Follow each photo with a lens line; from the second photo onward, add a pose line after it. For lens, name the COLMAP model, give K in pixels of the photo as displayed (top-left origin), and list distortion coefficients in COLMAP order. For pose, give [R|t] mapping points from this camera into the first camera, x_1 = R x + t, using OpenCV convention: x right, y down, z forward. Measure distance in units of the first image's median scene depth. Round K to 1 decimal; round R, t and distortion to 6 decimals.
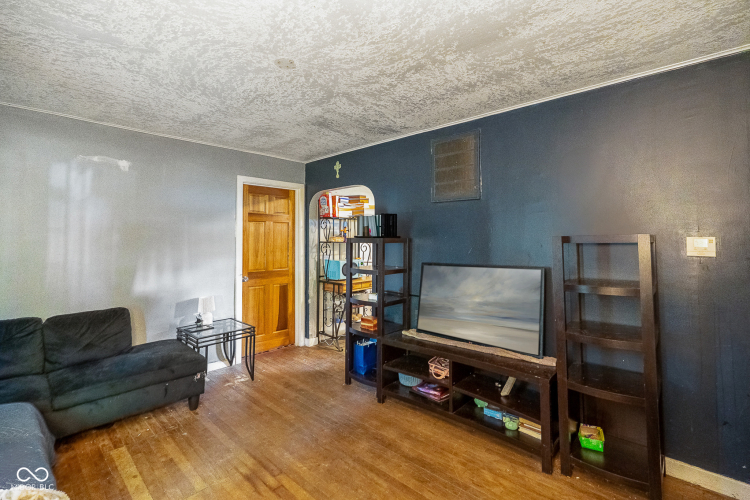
lens RADIAL K [[348.0, 0, 365.4], [0, 348.0, 226.3], [0, 0, 1]] dist [-0.000307, 0.000151]
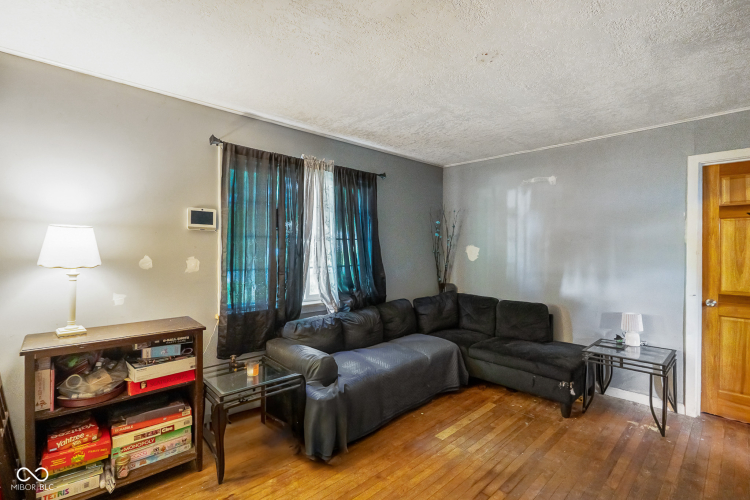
lens RADIAL K [[348.0, 0, 373.5], [0, 348.0, 247.9], [0, 0, 1]] dist [-0.000307, 0.000151]
pose [[-0.039555, 0.005220, -0.999204, 0.489932], [0.038700, 0.999244, 0.003688, 0.018961], [0.998468, -0.038523, -0.039727, 0.484897]]
